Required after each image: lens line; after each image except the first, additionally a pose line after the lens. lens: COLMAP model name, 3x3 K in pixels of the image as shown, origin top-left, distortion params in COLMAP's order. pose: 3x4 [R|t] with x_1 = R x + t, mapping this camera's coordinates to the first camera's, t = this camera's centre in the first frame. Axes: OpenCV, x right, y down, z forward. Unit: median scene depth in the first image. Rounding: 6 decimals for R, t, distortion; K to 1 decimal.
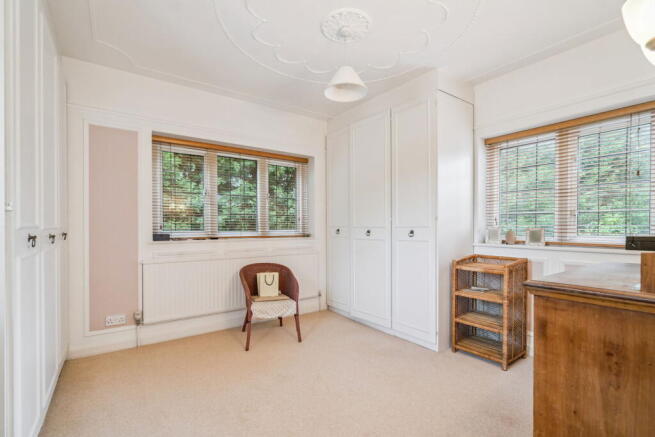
lens RADIAL K [[304.7, 0, 326.2], [0, 304.7, 214.9], [0, 0, 1]] dist [-0.002625, -0.000719]
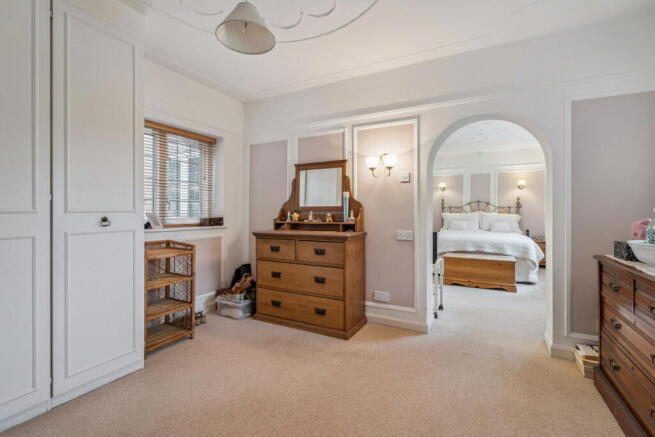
lens RADIAL K [[304.7, 0, 326.2], [0, 304.7, 214.9], [0, 0, 1]] dist [-0.002625, -0.000719]
pose [[-0.440181, -0.001882, 0.897907, -0.548875], [-0.016904, 0.999838, -0.006191, 0.044633], [-0.897750, -0.017903, -0.440141, 0.904396]]
